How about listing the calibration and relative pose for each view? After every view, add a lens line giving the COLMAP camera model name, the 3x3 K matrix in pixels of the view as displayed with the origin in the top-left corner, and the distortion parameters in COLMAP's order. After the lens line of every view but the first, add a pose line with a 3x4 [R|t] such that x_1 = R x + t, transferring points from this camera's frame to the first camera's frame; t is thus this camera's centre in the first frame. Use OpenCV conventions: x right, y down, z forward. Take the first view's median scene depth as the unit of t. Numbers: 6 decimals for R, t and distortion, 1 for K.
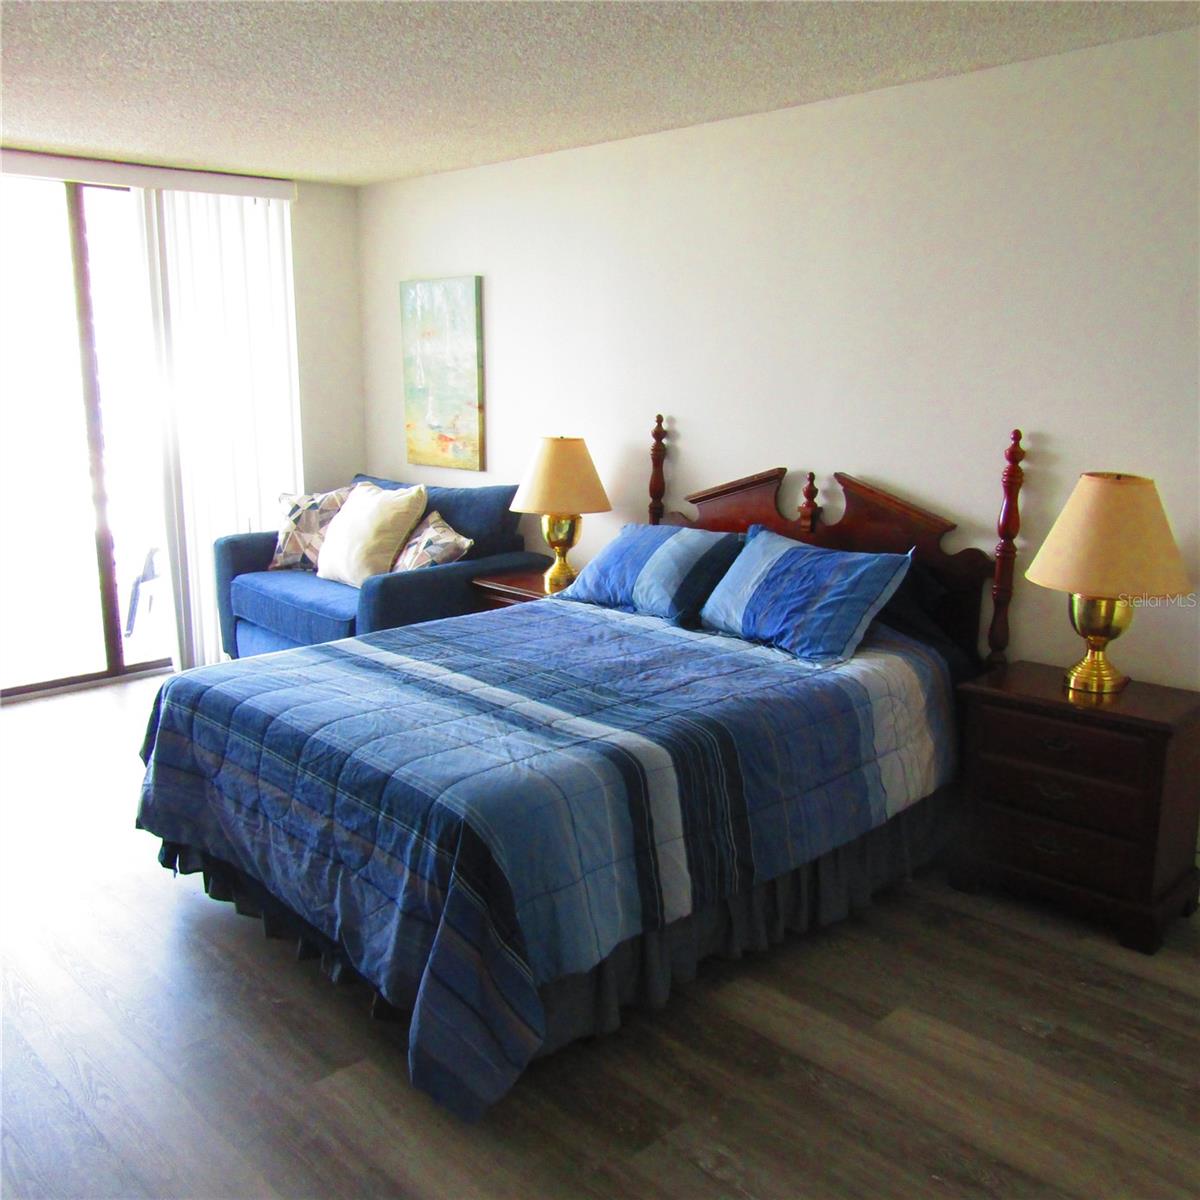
lens RADIAL K [[1141.3, 0, 608.0], [0, 1141.3, 601.5], [0, 0, 1]] dist [0.003237, 0.000000]
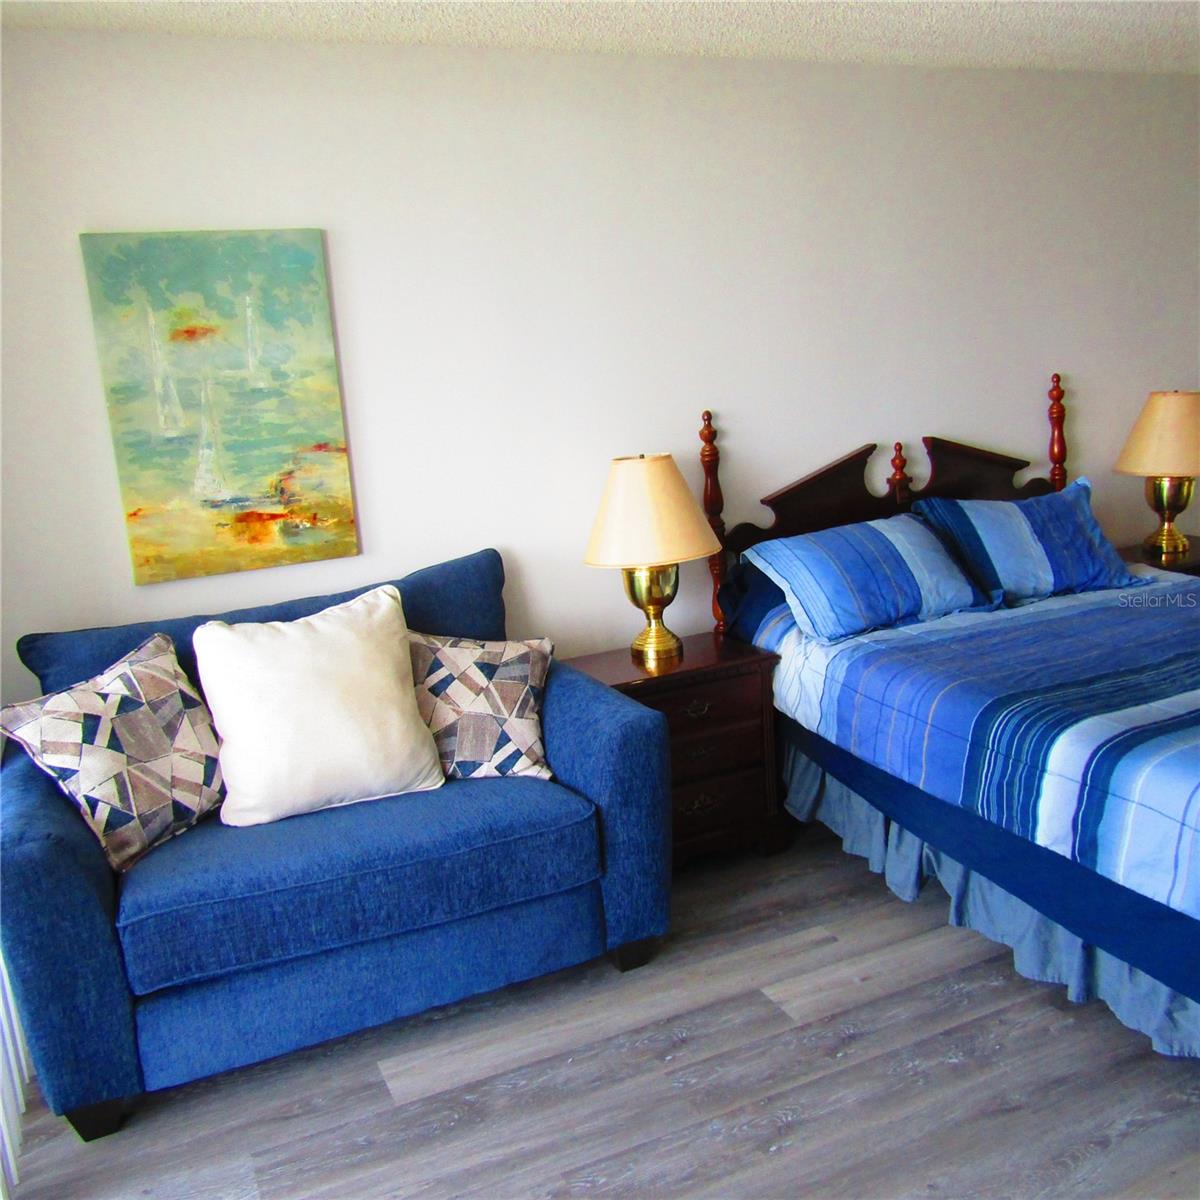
lens RADIAL K [[1141.3, 0, 601.6], [0, 1141.3, 605.2], [0, 0, 1]] dist [0.003237, 0.000000]
pose [[0.319811, -0.233625, 0.918227, -0.874266], [0.263914, 0.952735, 0.150486, -0.200780], [-0.909984, 0.194206, 0.366352, 0.917867]]
